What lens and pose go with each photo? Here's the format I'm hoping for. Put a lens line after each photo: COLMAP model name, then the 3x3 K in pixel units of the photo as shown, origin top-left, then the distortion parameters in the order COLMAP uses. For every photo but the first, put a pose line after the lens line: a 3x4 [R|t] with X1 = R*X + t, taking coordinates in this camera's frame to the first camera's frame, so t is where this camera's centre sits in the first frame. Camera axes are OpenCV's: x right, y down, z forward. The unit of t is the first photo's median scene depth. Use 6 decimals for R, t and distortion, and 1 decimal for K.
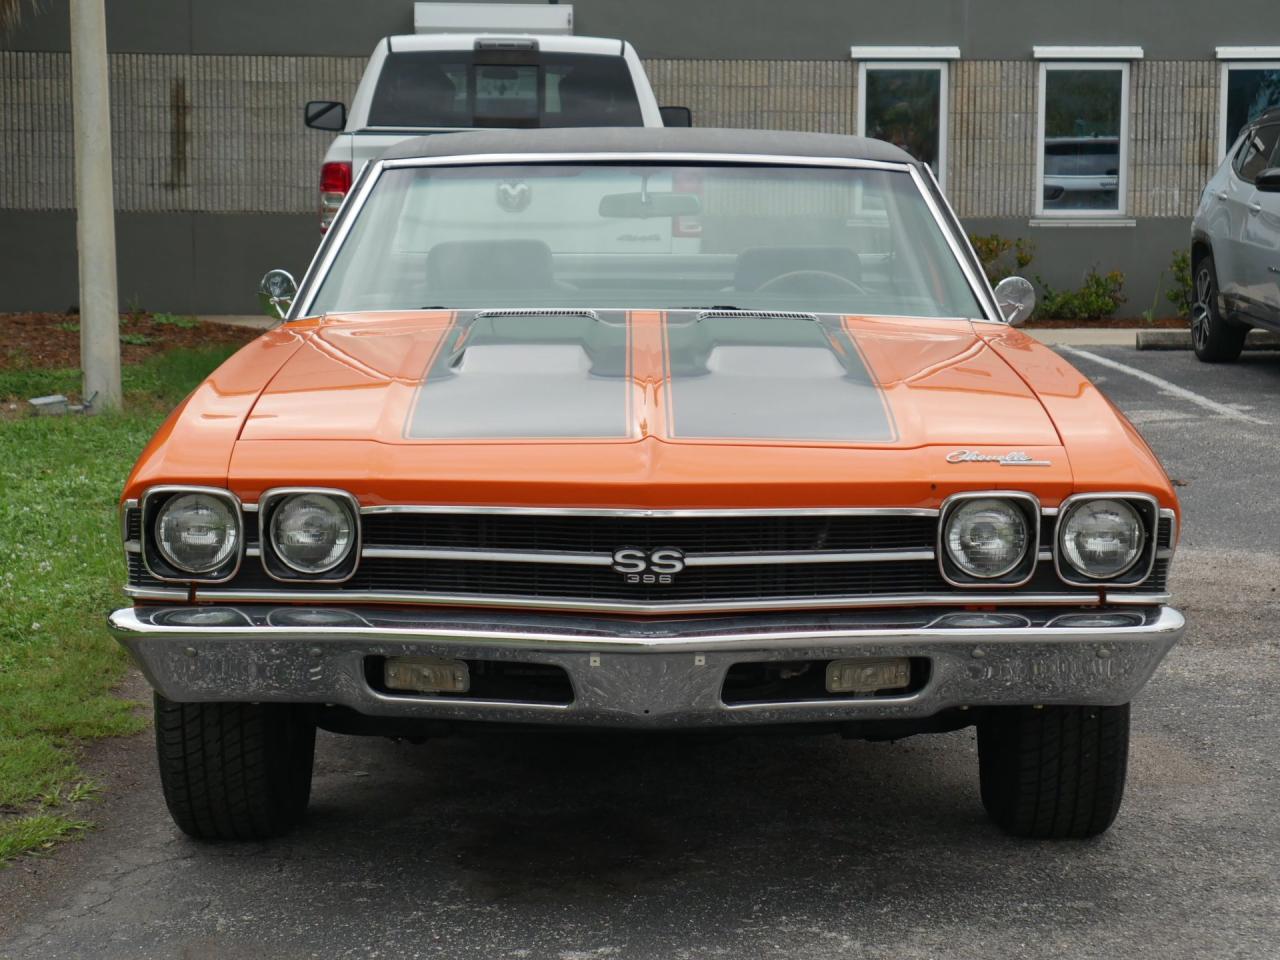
lens RADIAL K [[2874.4, 0, 640.0], [0, 2874.4, 480.0], [0, 0, 1]] dist [0.129624, 0.382727]
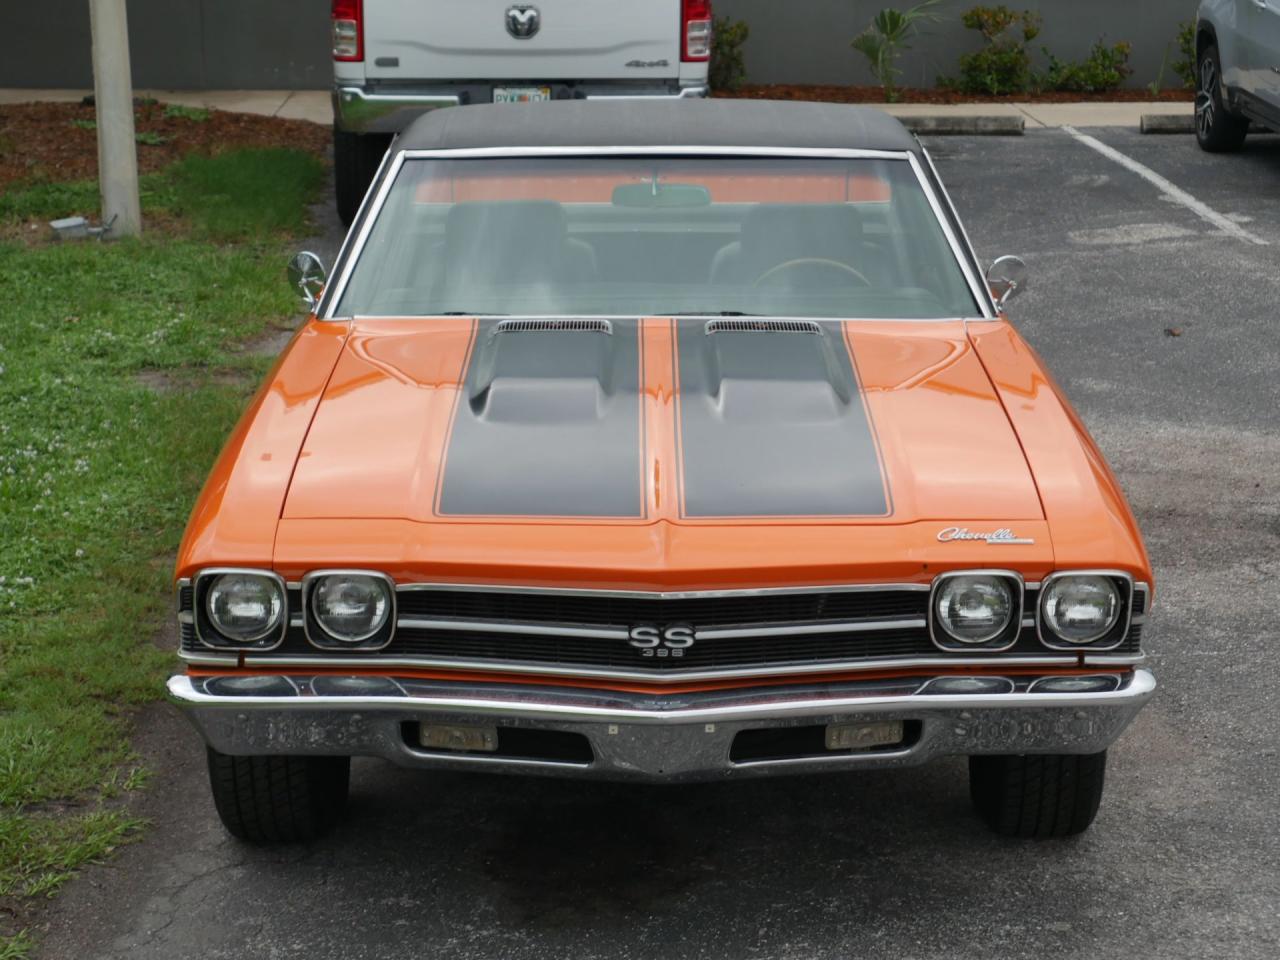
lens RADIAL K [[2874.4, 0, 640.0], [0, 2874.4, 480.0], [0, 0, 1]] dist [0.129624, 0.382727]
pose [[0.999983, -0.005054, -0.002968, -0.001633], [0.005354, 0.993735, 0.111637, -0.136704], [0.002385, -0.111651, 0.993745, -0.064496]]
